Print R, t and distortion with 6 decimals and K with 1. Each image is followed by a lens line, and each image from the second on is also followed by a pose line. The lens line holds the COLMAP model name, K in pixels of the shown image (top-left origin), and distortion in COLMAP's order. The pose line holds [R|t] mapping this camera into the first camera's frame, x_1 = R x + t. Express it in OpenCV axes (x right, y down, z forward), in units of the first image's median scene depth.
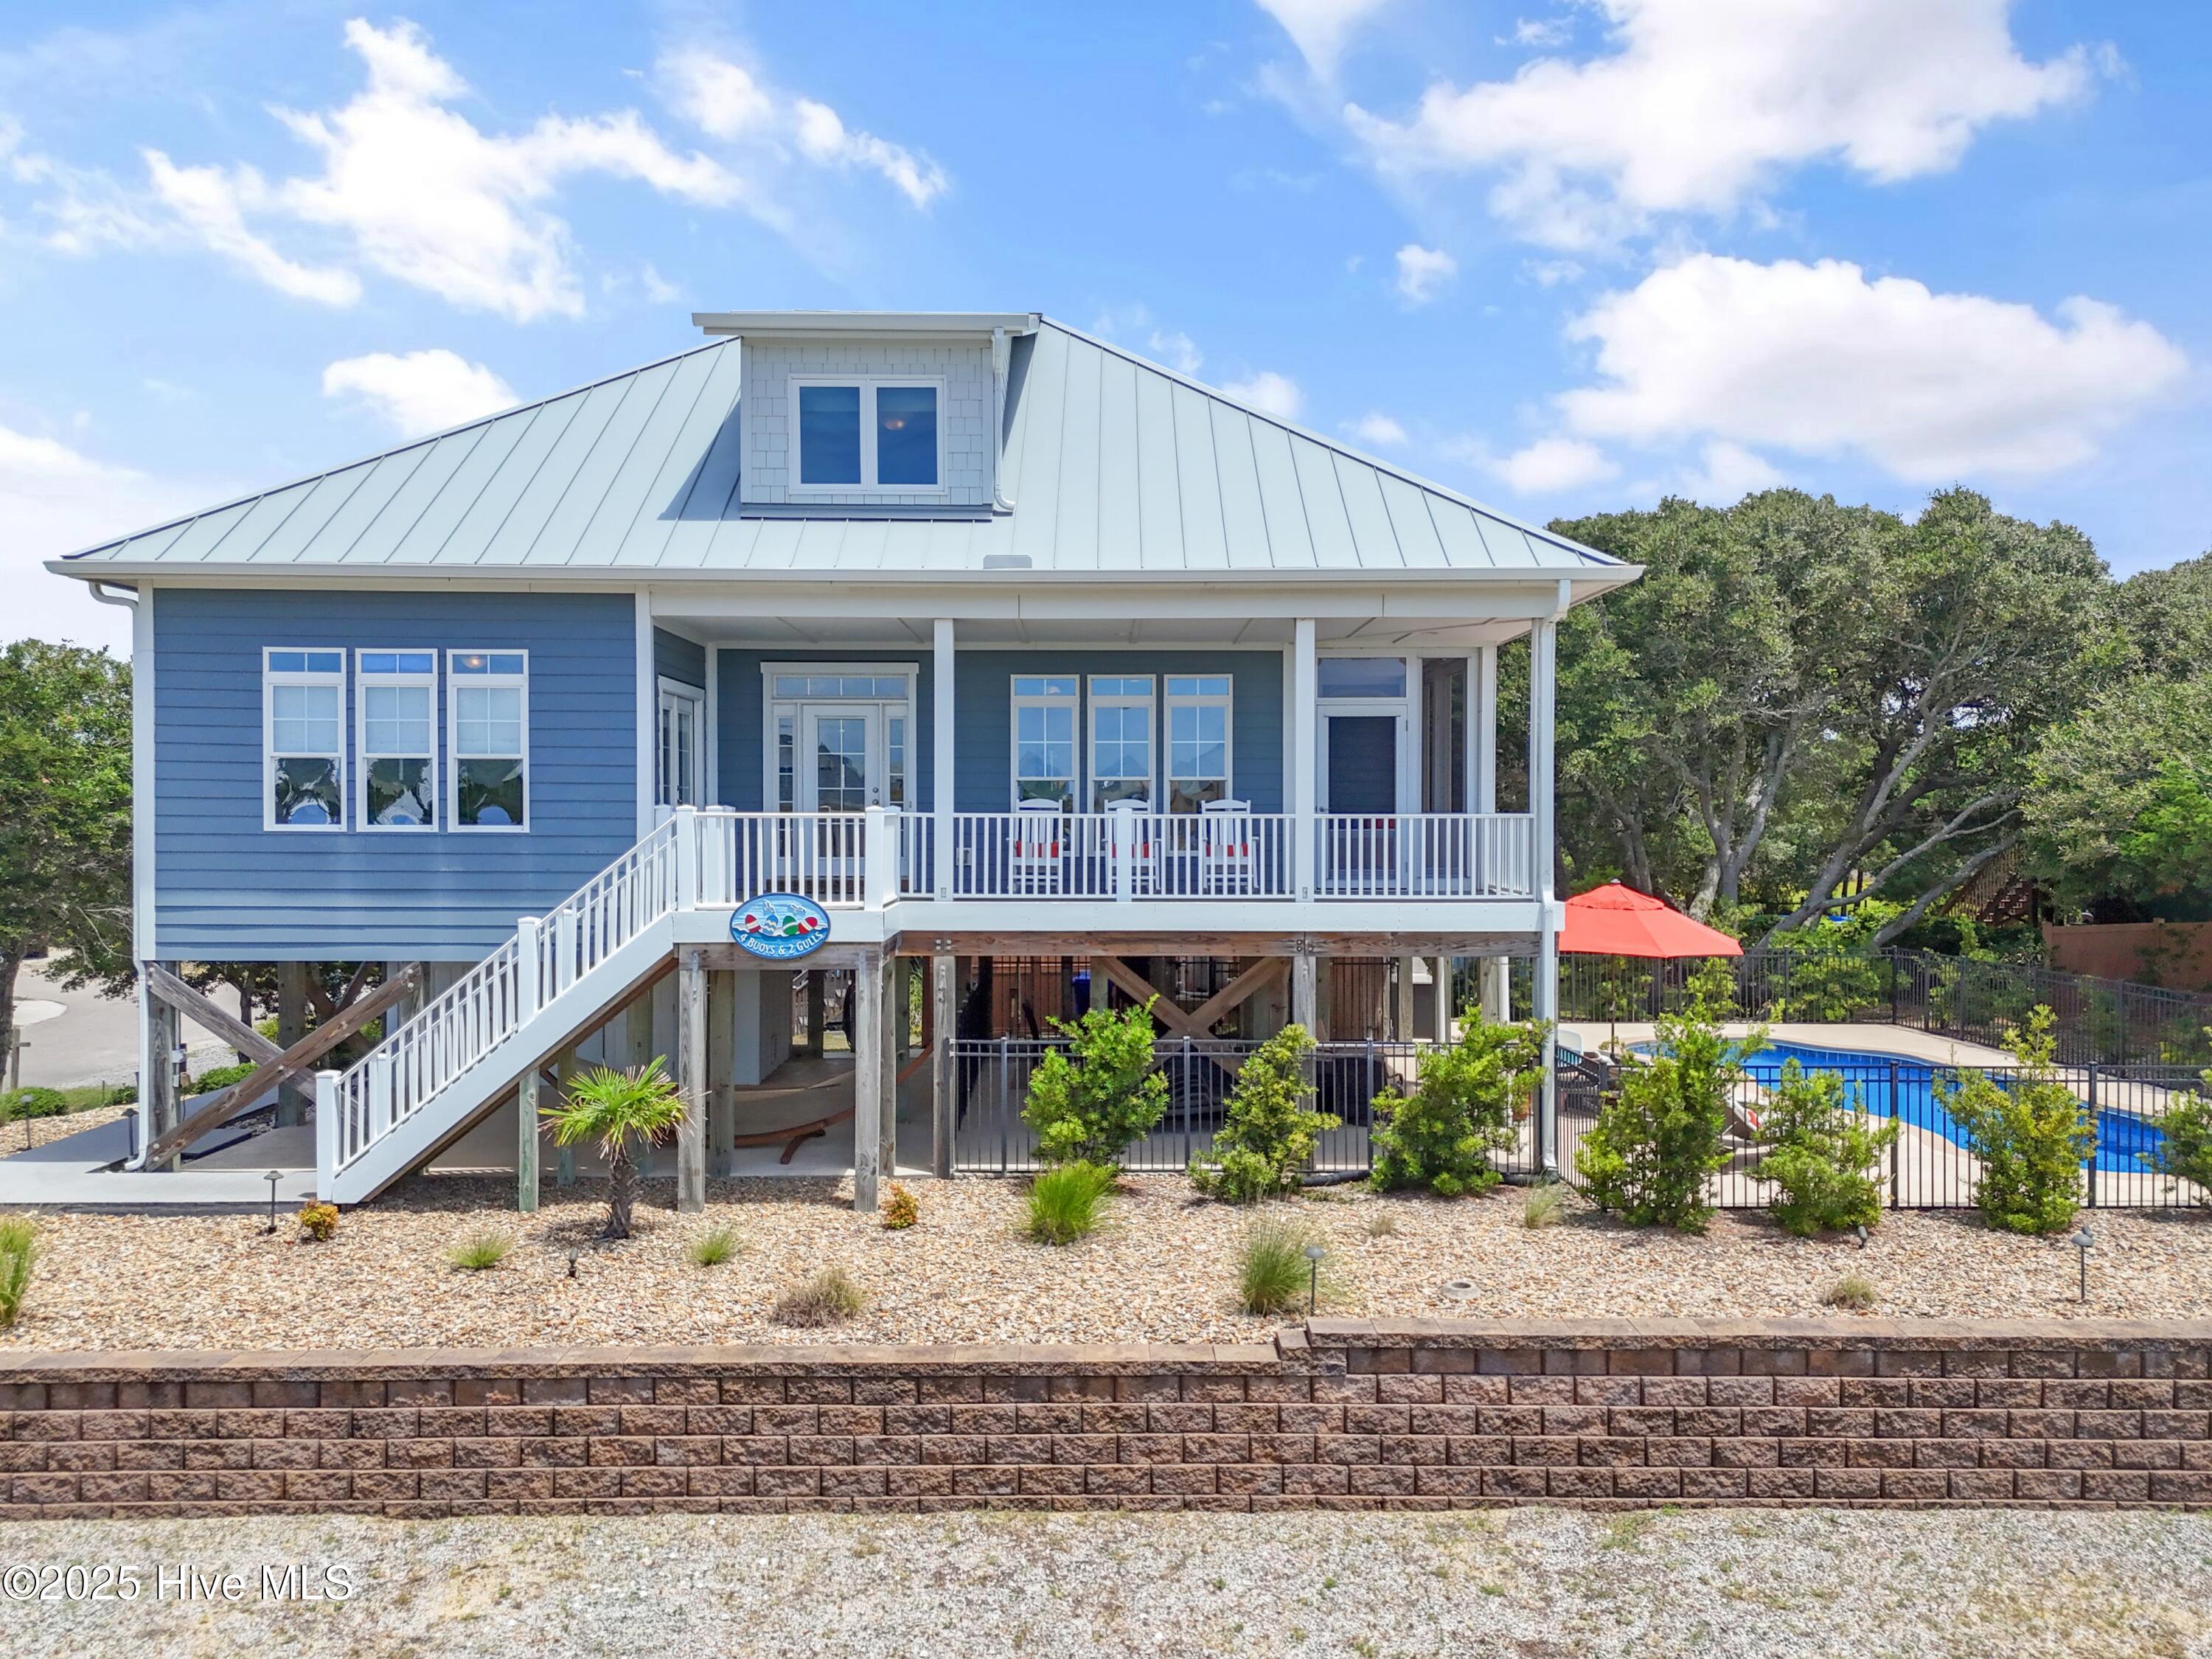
lens RADIAL K [[1628.0, 0, 1107.7], [0, 1628.0, 832.1], [0, 0, 1]] dist [0.061578, -0.050147]
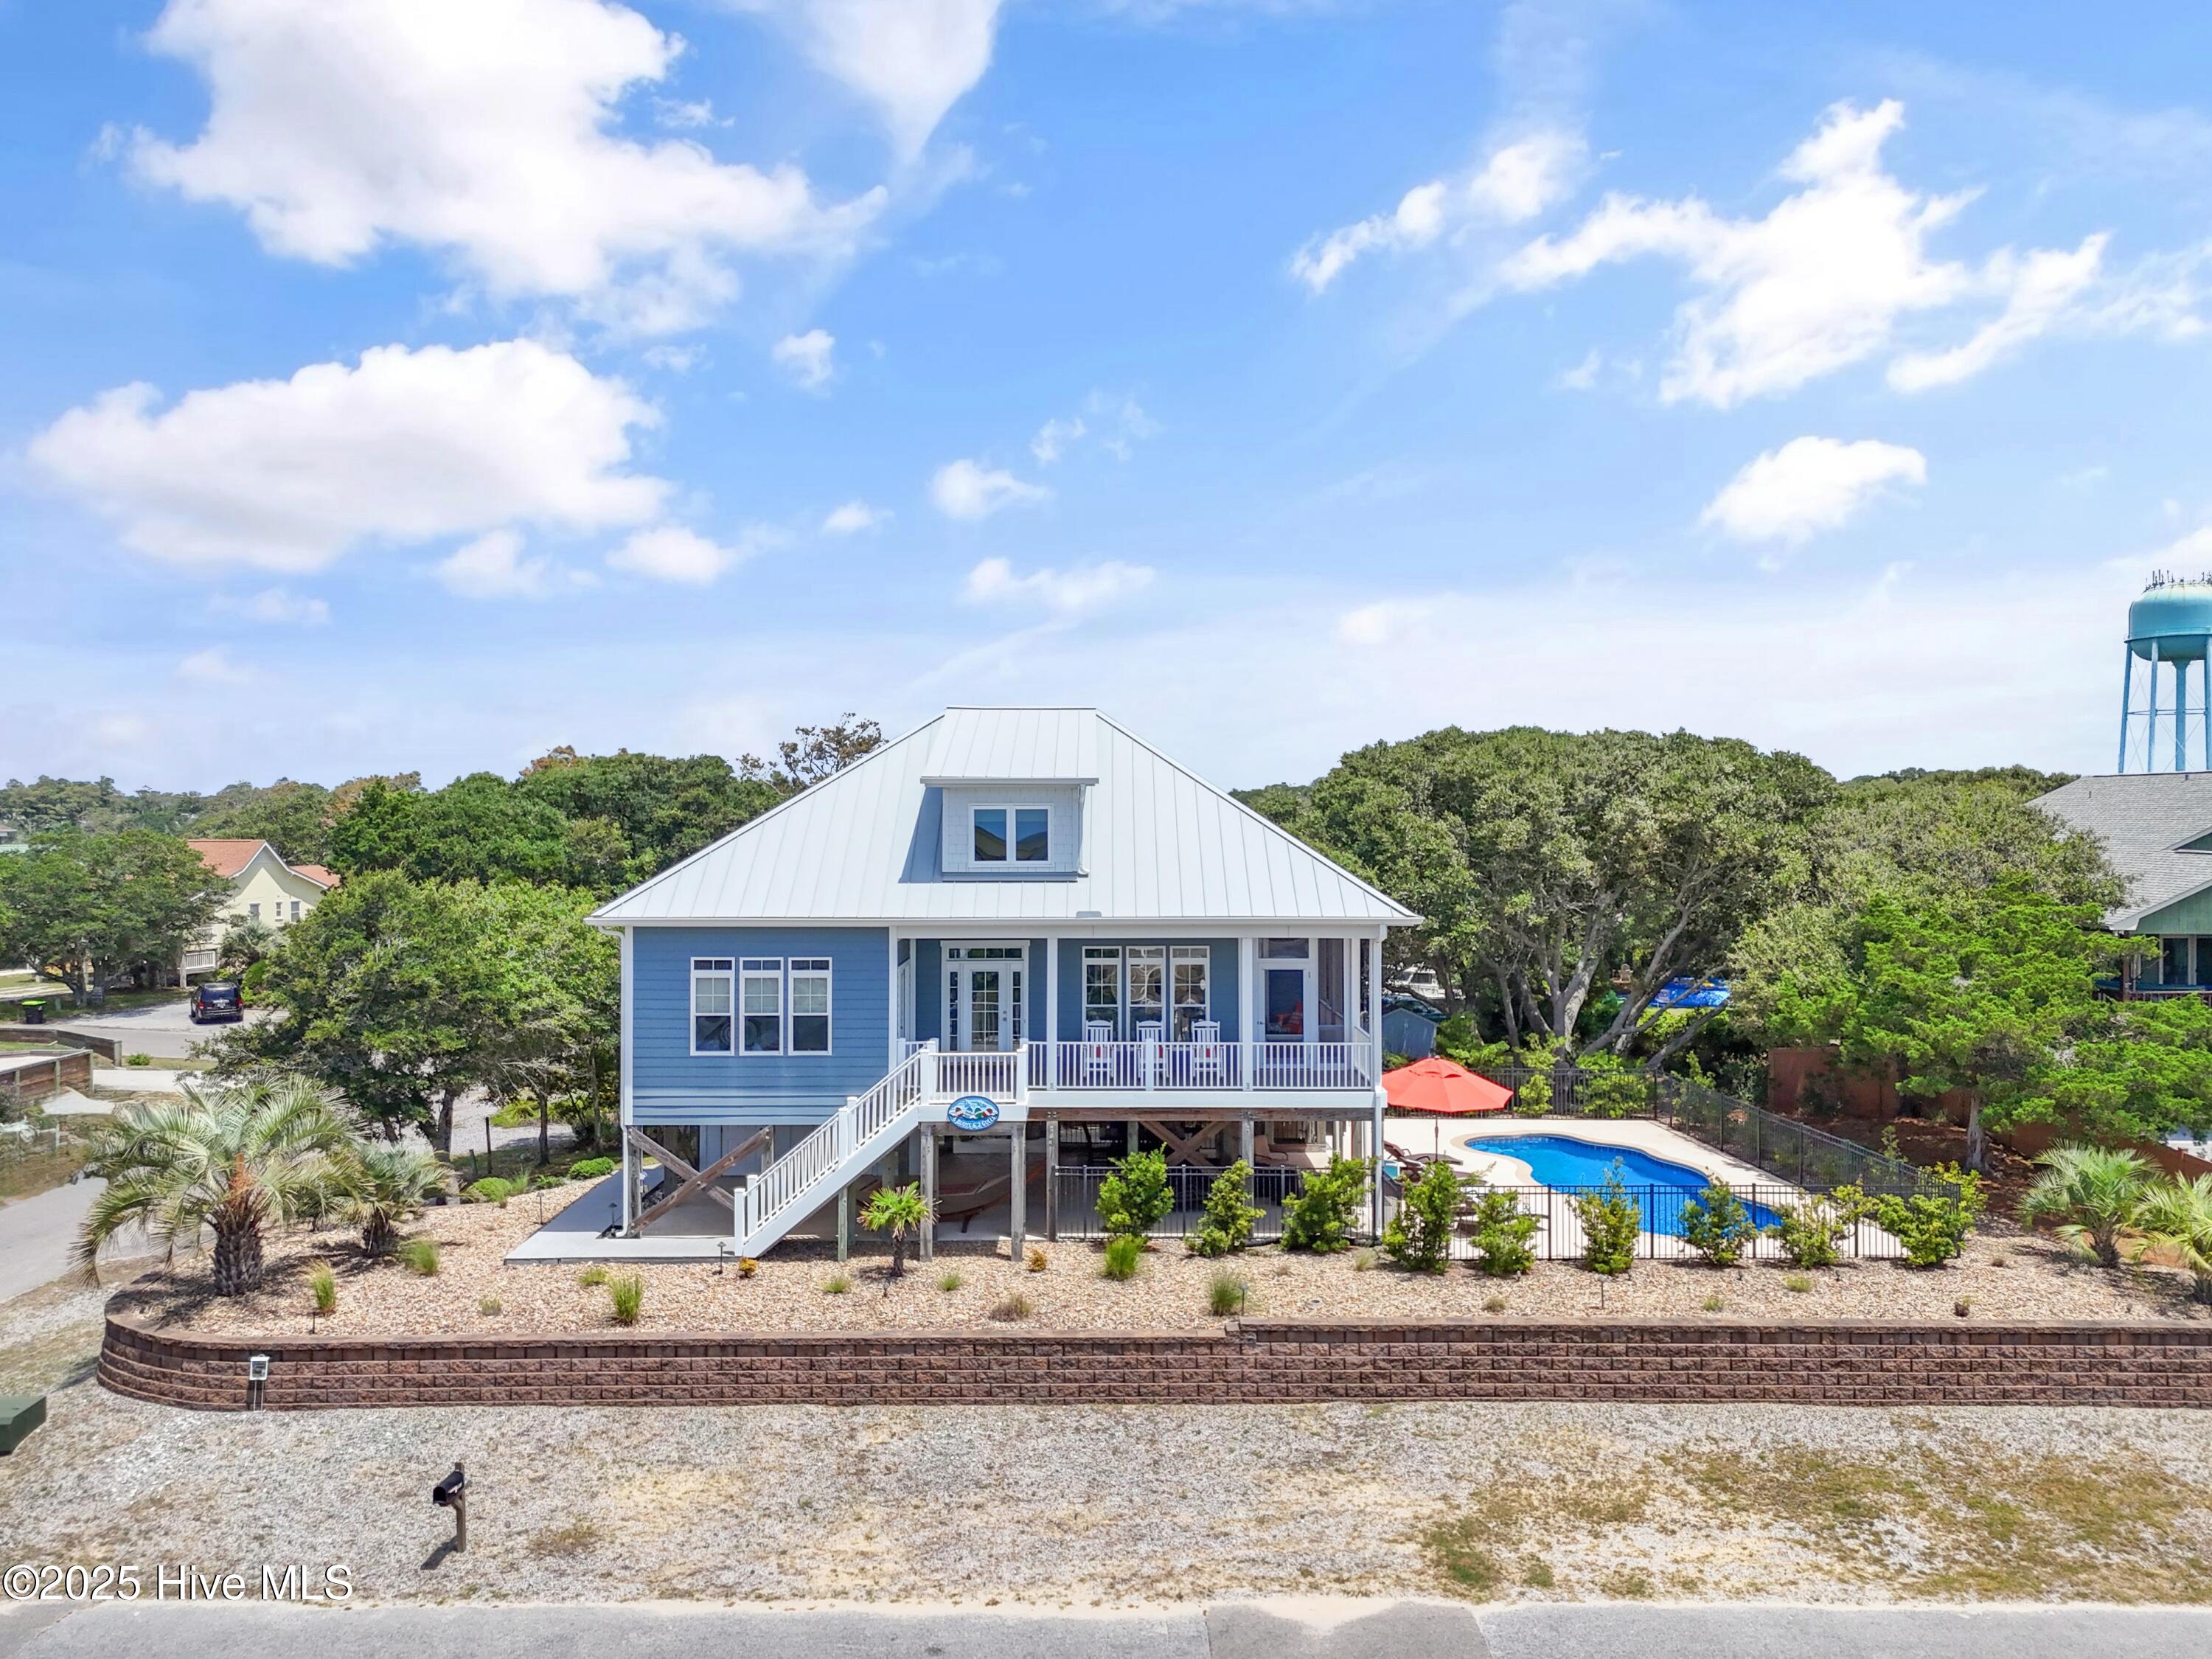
lens RADIAL K [[1628.0, 0, 1108.1], [0, 1628.0, 822.4], [0, 0, 1]] dist [0.061578, -0.050147]
pose [[0.999992, 0.000323, 0.004029, -0.045813], [-0.000298, 0.999980, -0.006254, -0.255605], [-0.004031, 0.006252, 0.999972, -0.868440]]
